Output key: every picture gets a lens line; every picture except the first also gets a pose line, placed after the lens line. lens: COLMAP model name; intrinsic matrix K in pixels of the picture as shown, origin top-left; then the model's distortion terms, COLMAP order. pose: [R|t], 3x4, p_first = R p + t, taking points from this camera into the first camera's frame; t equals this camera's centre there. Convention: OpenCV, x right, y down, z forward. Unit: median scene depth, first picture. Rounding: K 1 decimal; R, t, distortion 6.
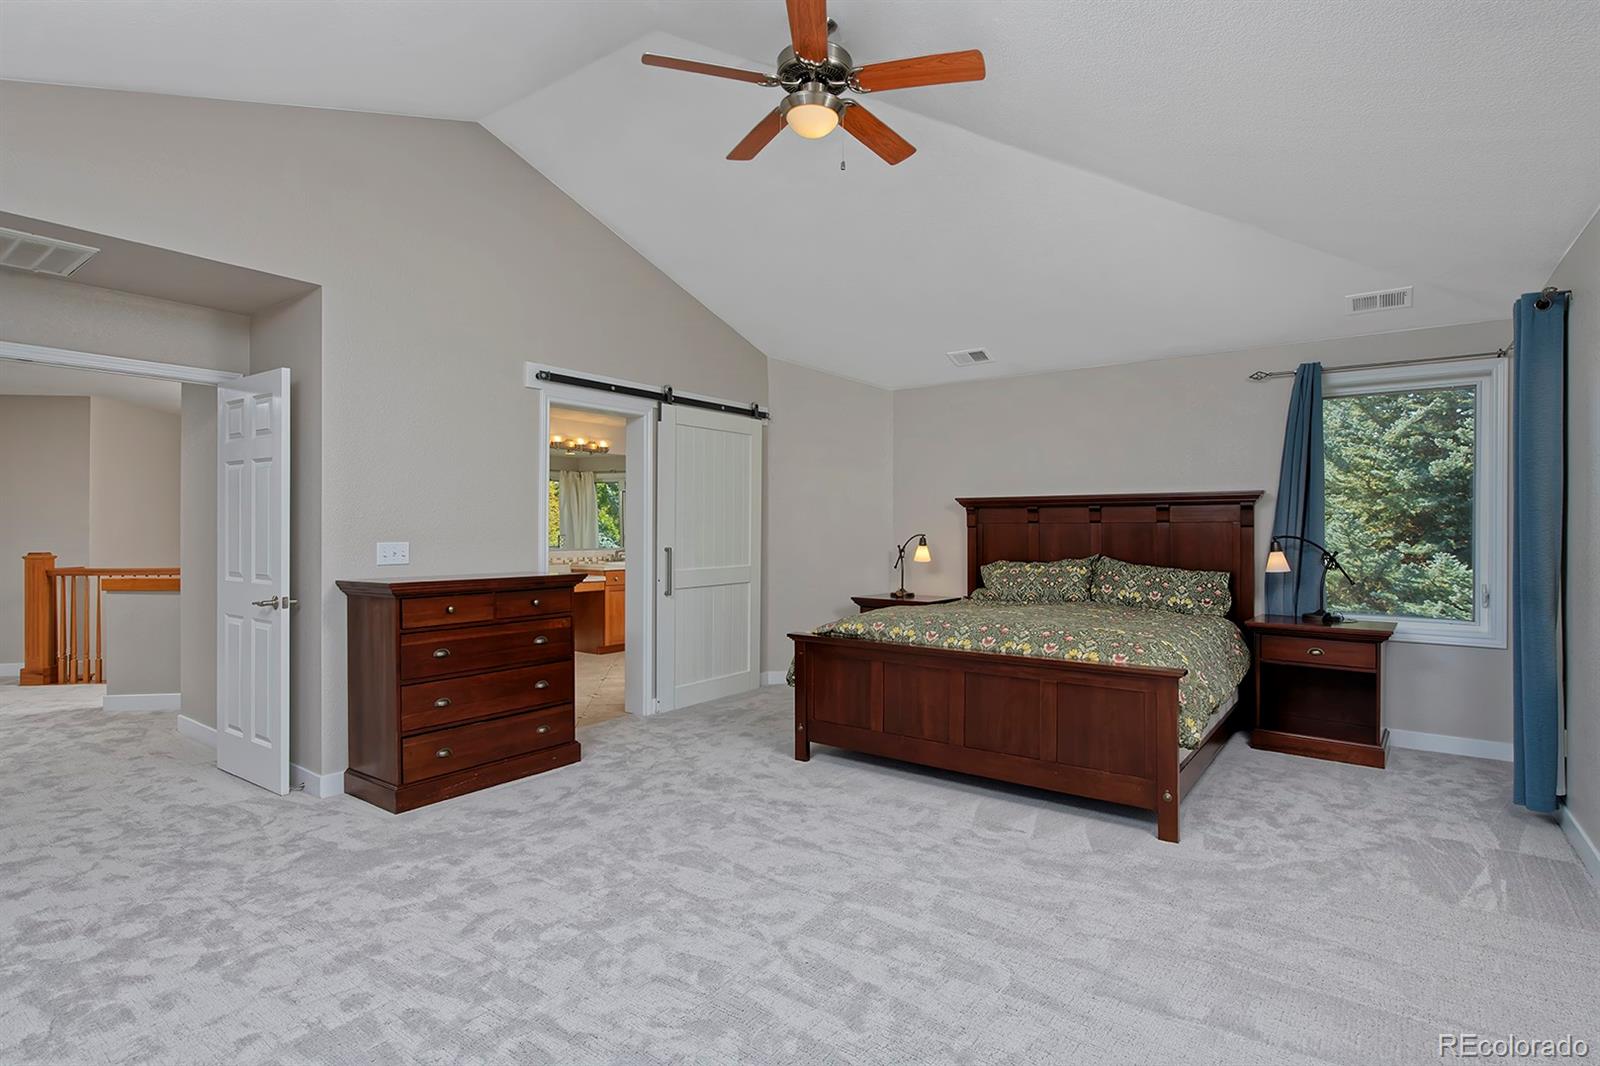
lens RADIAL K [[786.8, 0, 800.0], [0, 786.8, 533.0], [0, 0, 1]] dist [-0.001776, -0.000009]
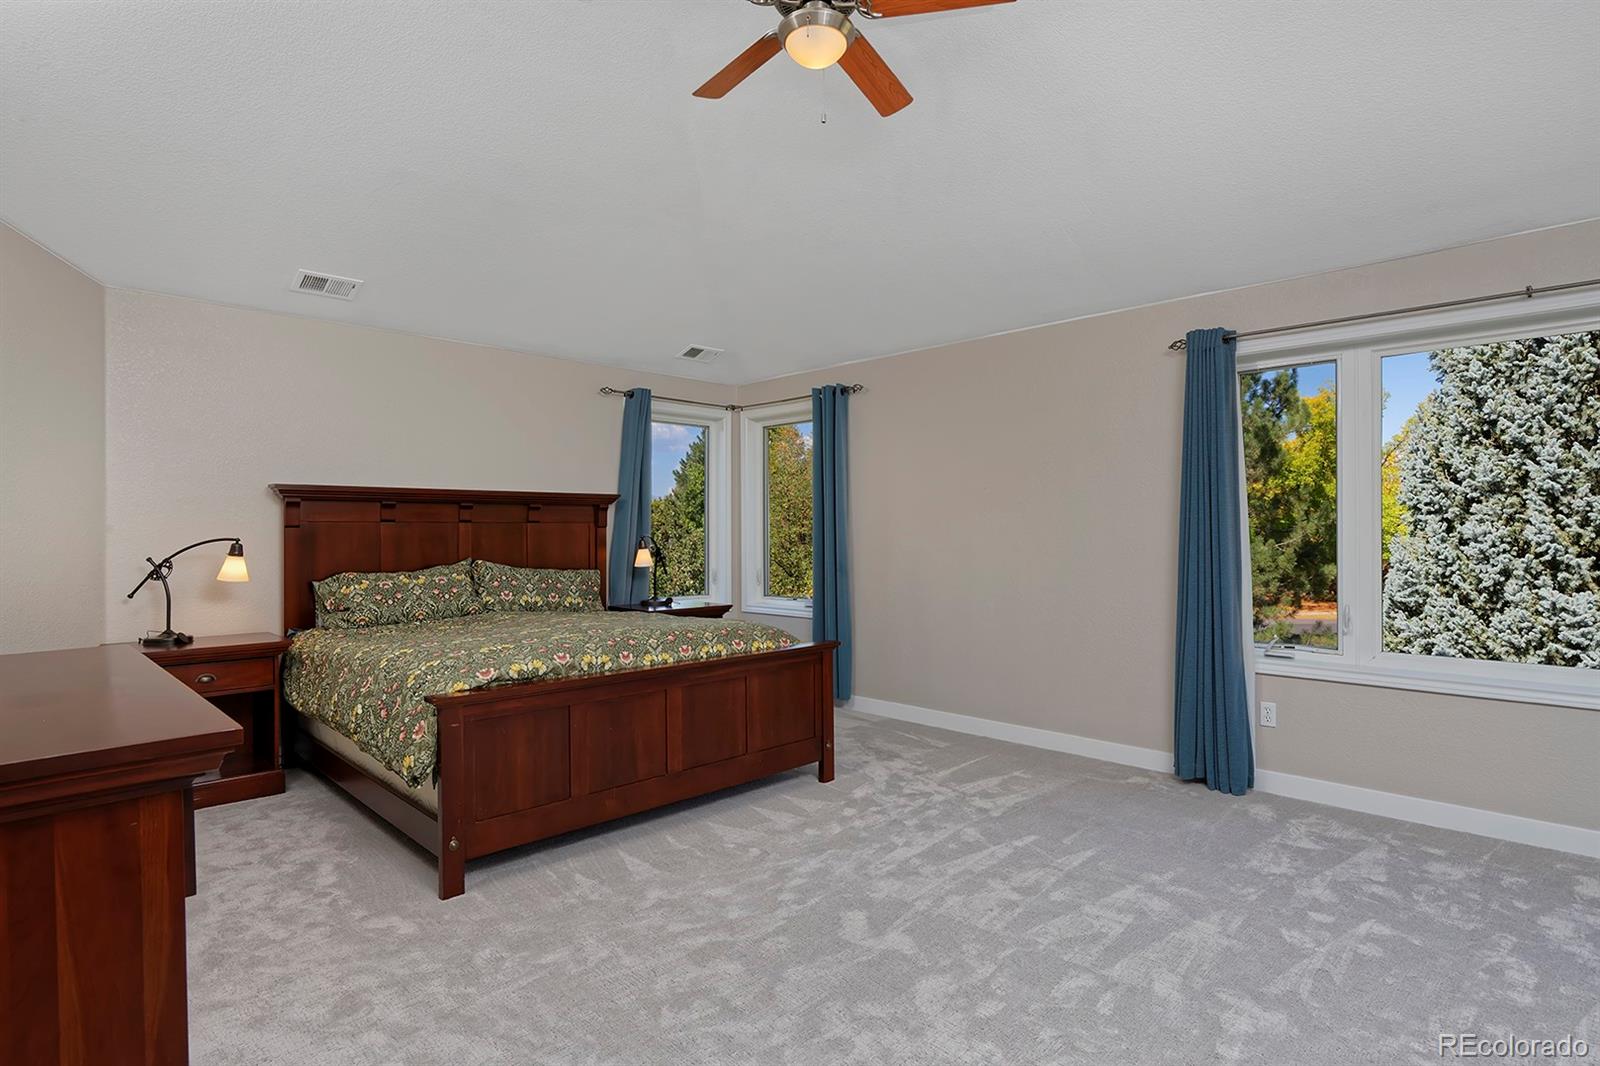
lens RADIAL K [[844.7, 0, 800.0], [0, 844.7, 533.0], [0, 0, 1]] dist [-0.001832, 0.000156]
pose [[0.150137, -0.002025, 0.988663, -0.498156], [0.010072, 0.999949, 0.000519, 0.002352], [-0.988614, 0.009879, 0.150149, 0.508141]]
